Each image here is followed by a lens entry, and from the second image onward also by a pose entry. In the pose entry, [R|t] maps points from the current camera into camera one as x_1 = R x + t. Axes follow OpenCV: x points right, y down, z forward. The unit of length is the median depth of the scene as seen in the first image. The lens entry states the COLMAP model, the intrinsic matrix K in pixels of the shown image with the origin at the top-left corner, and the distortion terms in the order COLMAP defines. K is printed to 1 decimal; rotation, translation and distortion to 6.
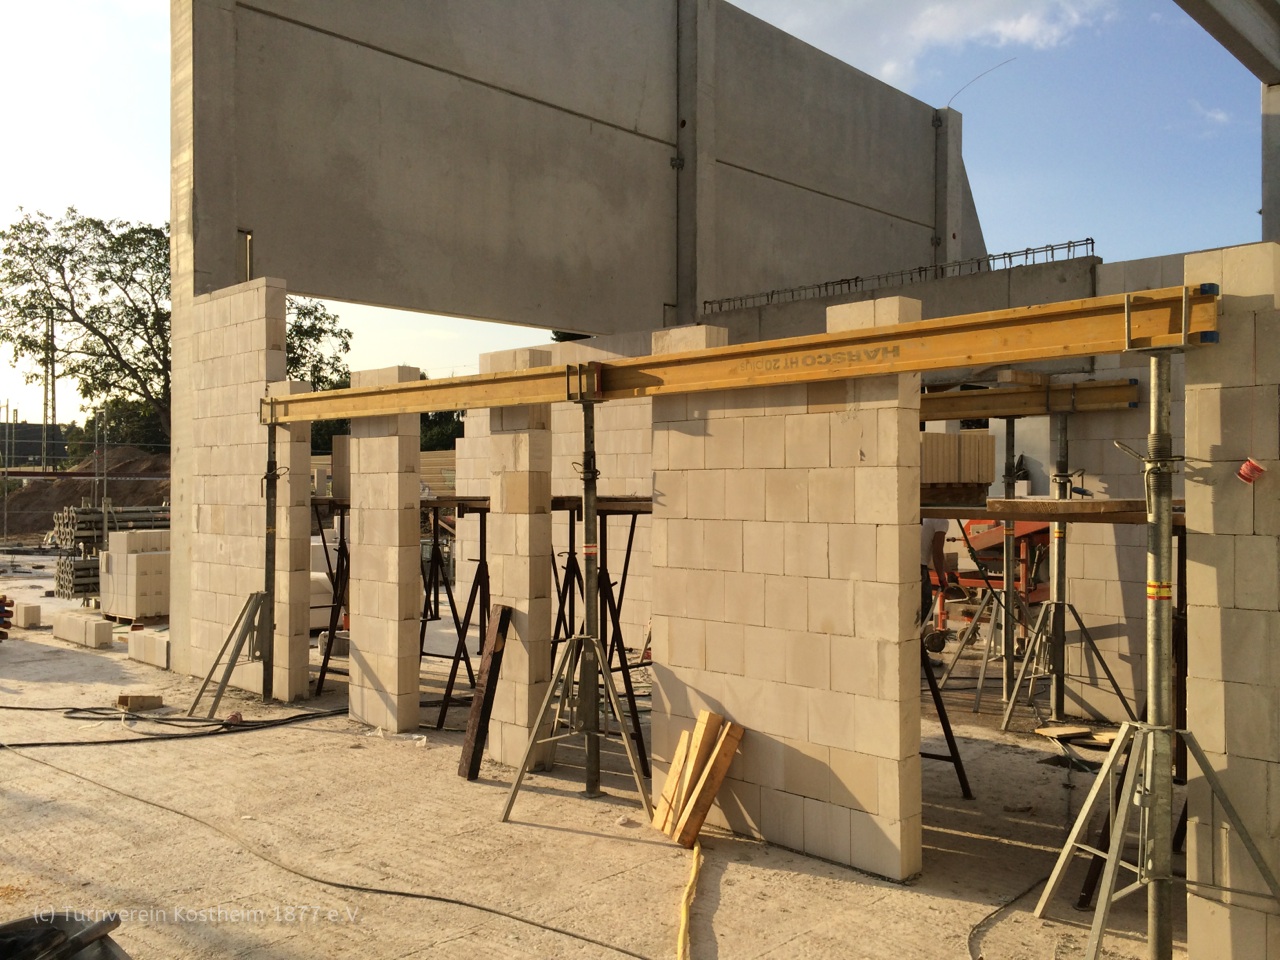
lens RADIAL K [[1087.2, 0, 639.3], [0, 1087.2, 484.2], [0, 0, 1]] dist [0.084253, -0.095980]
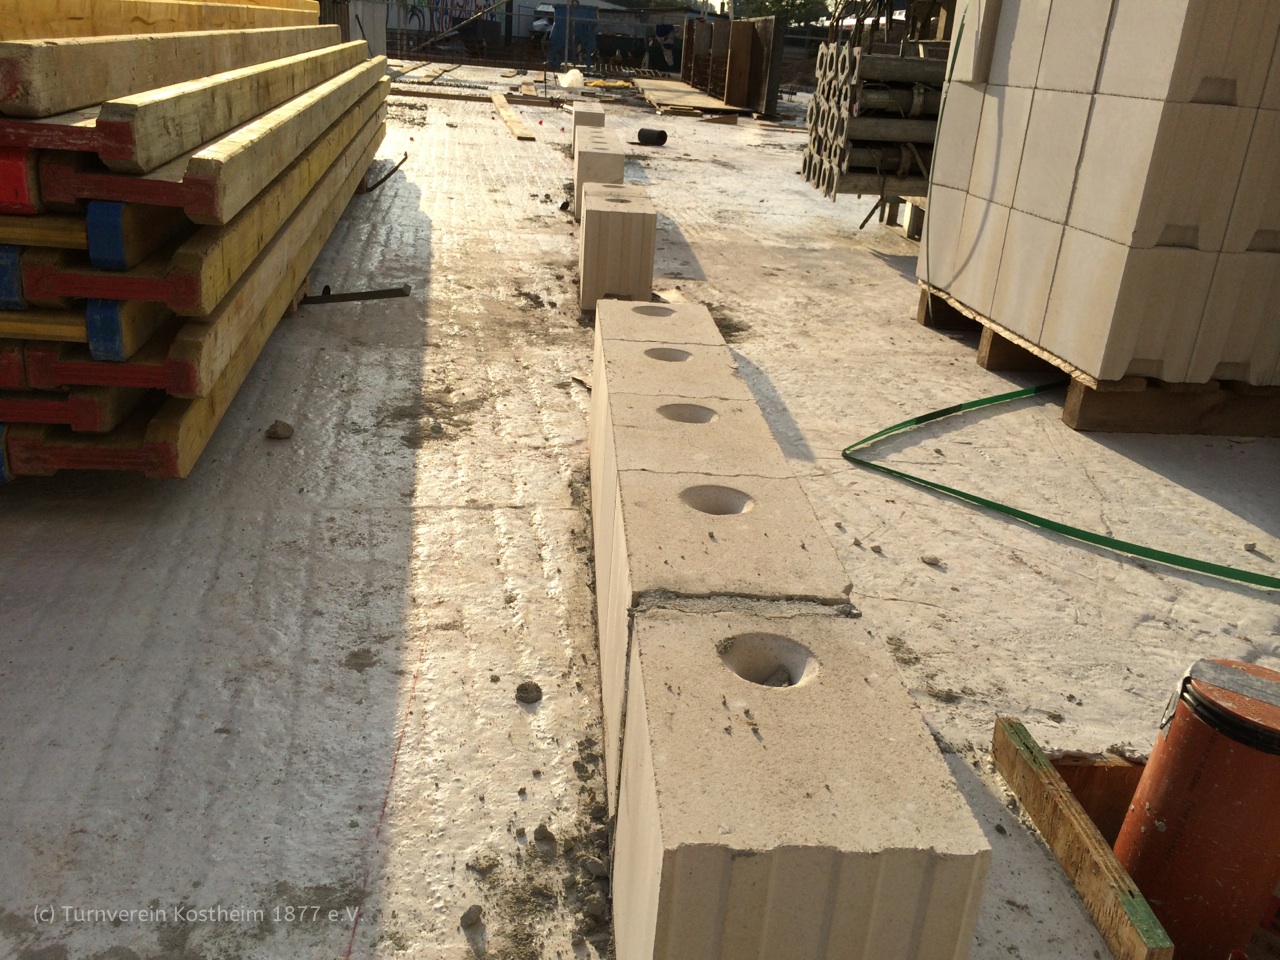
lens RADIAL K [[1087.2, 0, 639.3], [0, 1087.2, 484.2], [0, 0, 1]] dist [0.084253, -0.095980]
pose [[0.748014, 0.301307, -0.591345, -0.363790], [-0.079127, 0.925138, 0.371293, 0.072628], [0.658949, -0.230941, 0.715858, 0.749050]]
